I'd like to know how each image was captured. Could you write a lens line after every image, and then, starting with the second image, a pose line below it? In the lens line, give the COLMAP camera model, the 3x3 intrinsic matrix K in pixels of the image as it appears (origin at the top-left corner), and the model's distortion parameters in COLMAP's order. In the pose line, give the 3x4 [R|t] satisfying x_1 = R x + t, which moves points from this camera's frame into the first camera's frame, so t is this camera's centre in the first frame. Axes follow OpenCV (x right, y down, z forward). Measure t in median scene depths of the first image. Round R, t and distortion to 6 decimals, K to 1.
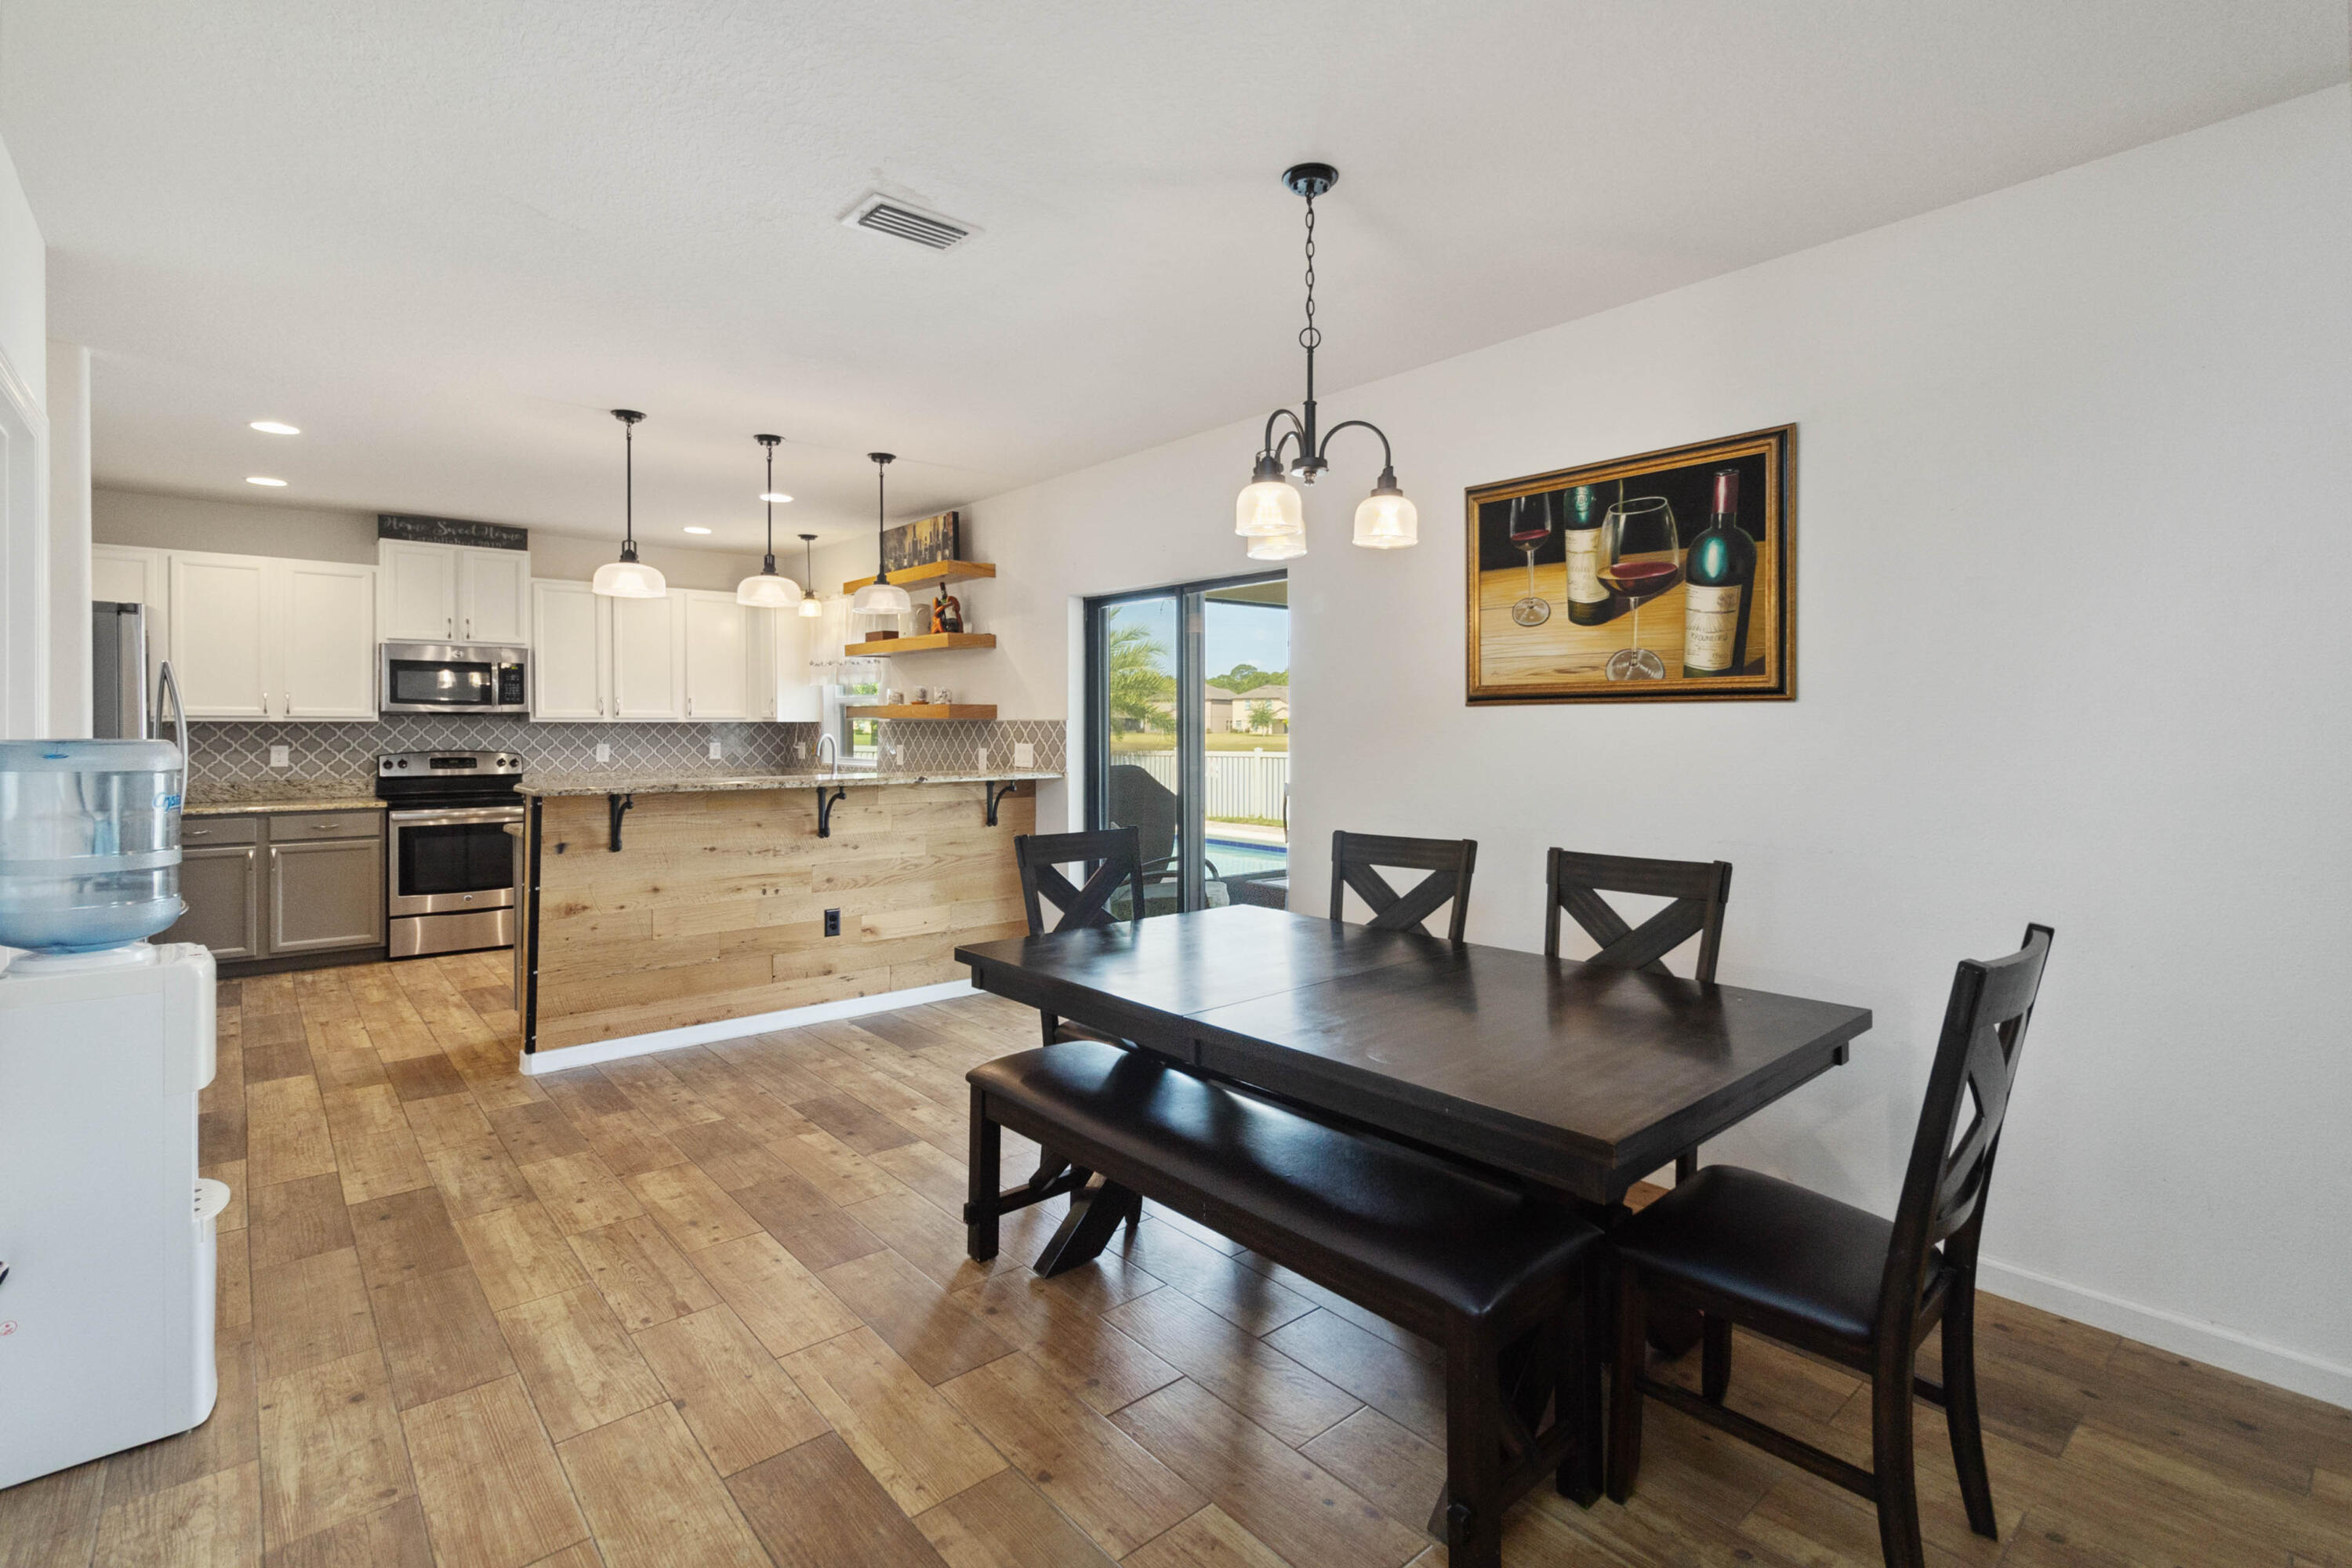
lens RADIAL K [[1013.2, 0, 973.2], [0, 1013.2, 738.9], [0, 0, 1]] dist [0.002803, 0.000055]
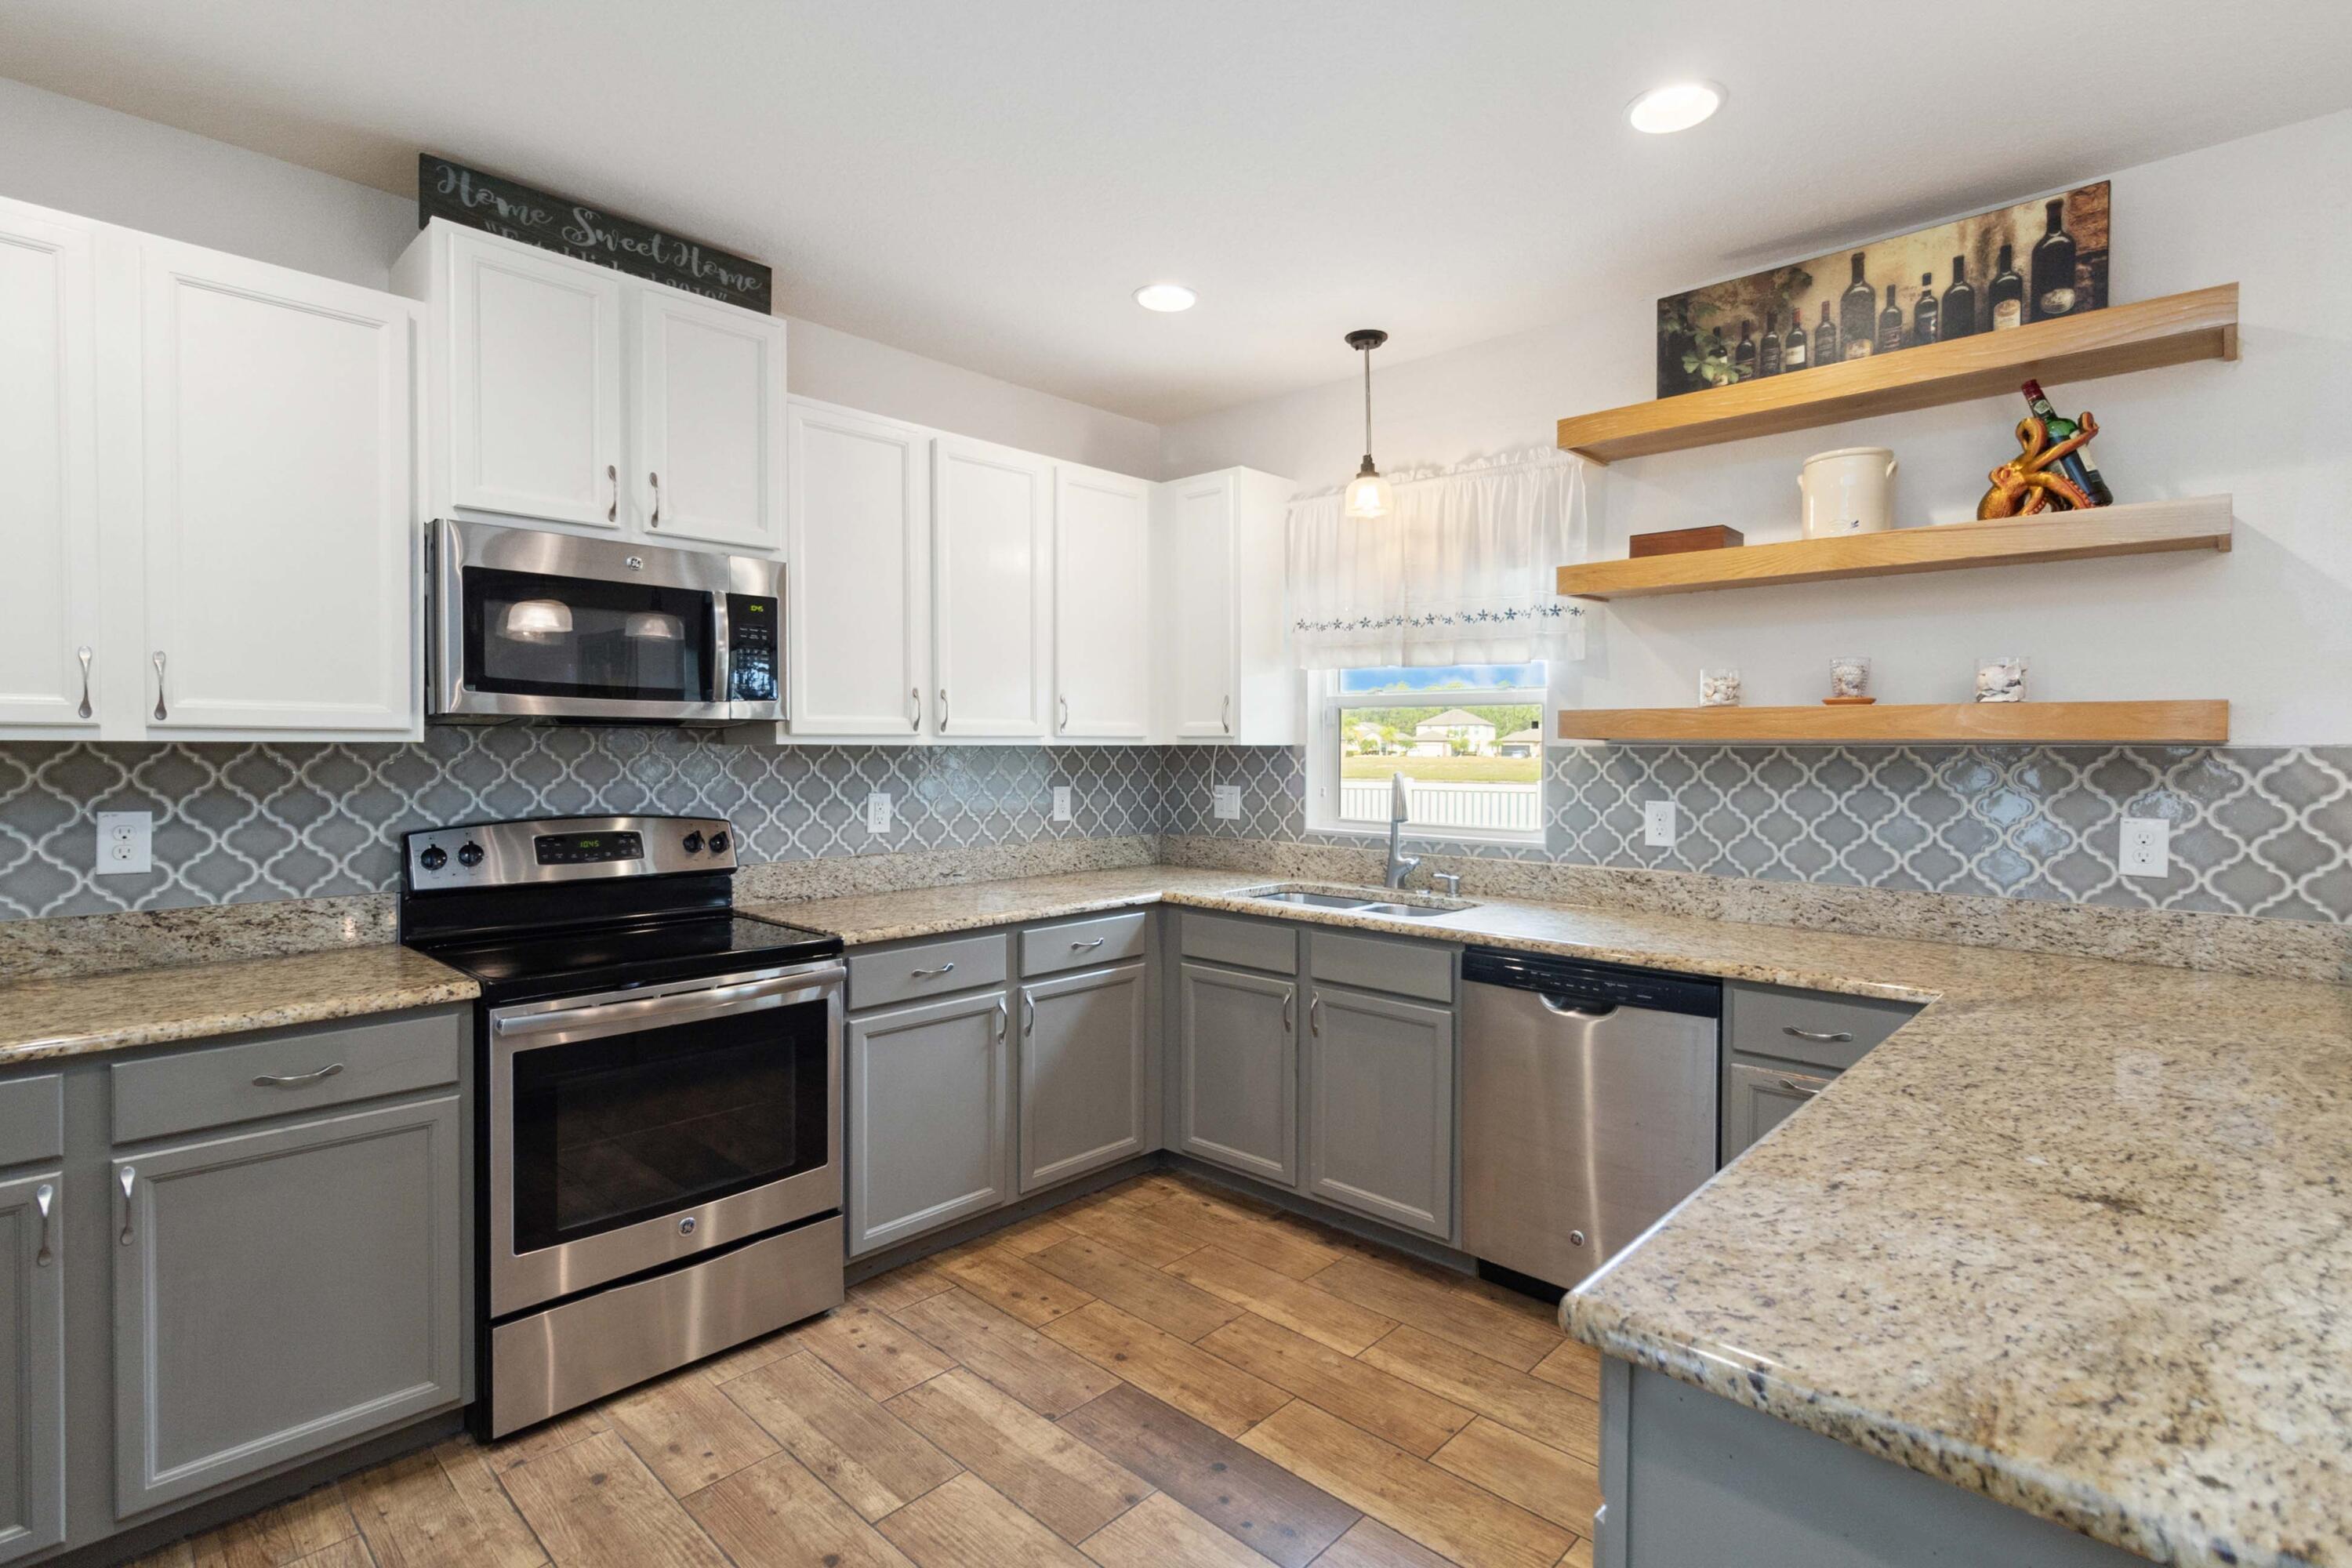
lens RADIAL K [[1129.2, 0, 1042.5], [0, 1129.2, 778.5], [0, 0, 1]] dist [-0.000123, -0.000058]
pose [[0.992146, -0.001328, 0.125078, -0.420044], [-0.000123, 0.999933, 0.011599, -0.008984], [-0.125085, -0.011524, 0.992079, 0.578034]]
